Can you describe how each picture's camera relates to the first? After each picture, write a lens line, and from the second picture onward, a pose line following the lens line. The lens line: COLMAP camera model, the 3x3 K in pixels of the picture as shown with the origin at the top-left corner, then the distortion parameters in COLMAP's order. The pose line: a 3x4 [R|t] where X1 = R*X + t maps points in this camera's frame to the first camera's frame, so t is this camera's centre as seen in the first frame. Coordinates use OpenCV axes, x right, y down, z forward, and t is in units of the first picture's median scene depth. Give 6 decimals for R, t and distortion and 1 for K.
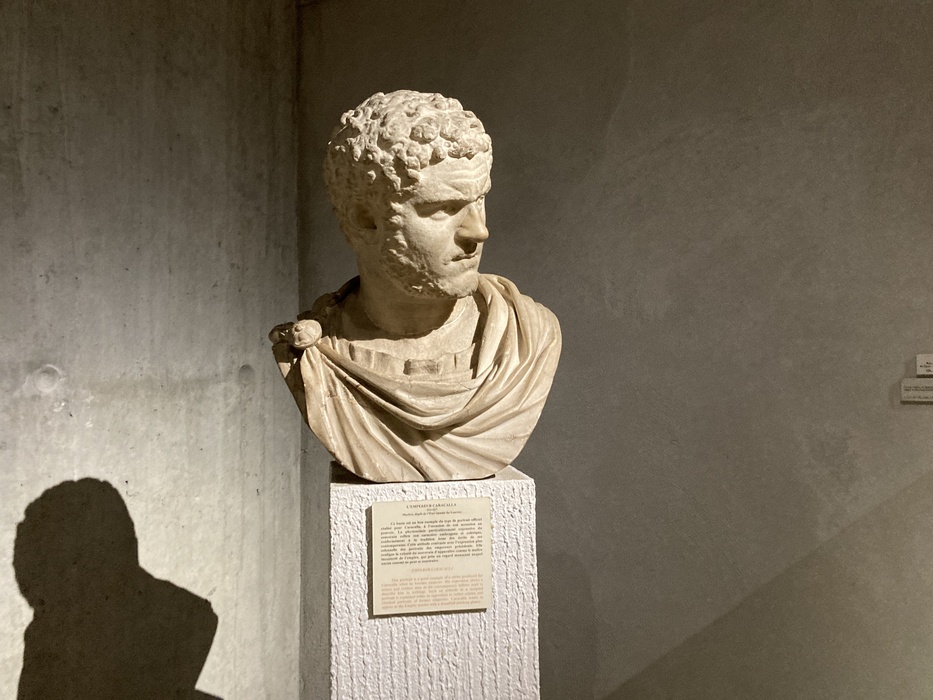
lens RADIAL K [[869.6, 0, 462.7], [0, 869.6, 329.0], [0, 0, 1]] dist [0.032374, 0.000000]
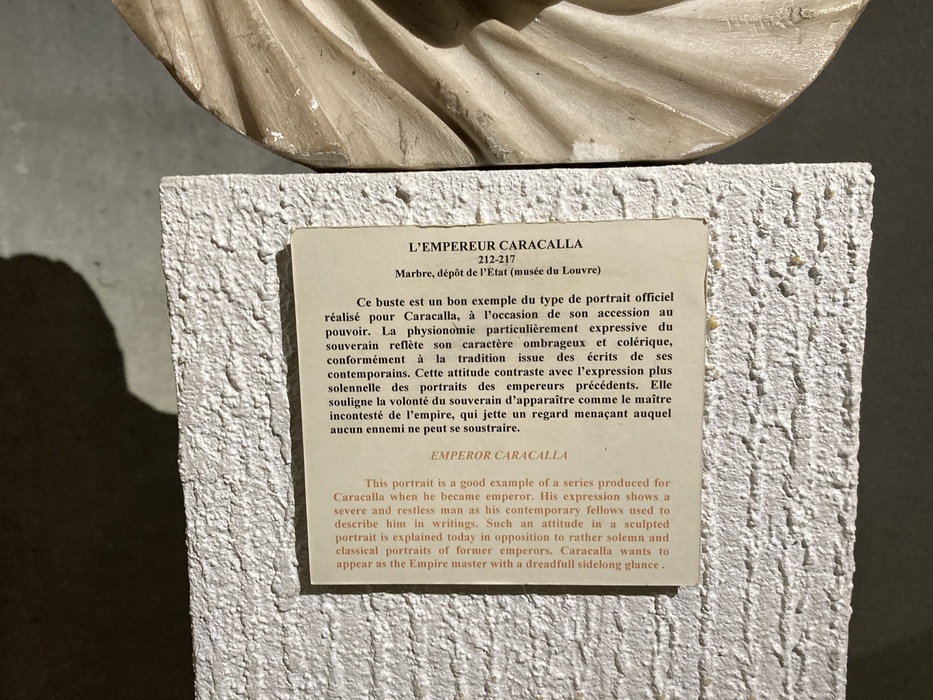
lens RADIAL K [[869.6, 0, 467.7], [0, 869.6, 340.9], [0, 0, 1]] dist [0.032374, 0.000000]
pose [[0.980663, 0.029484, -0.193471, 0.011579], [0.009661, 0.980088, 0.198326, 0.175423], [0.195466, -0.196360, 0.960851, 0.710127]]
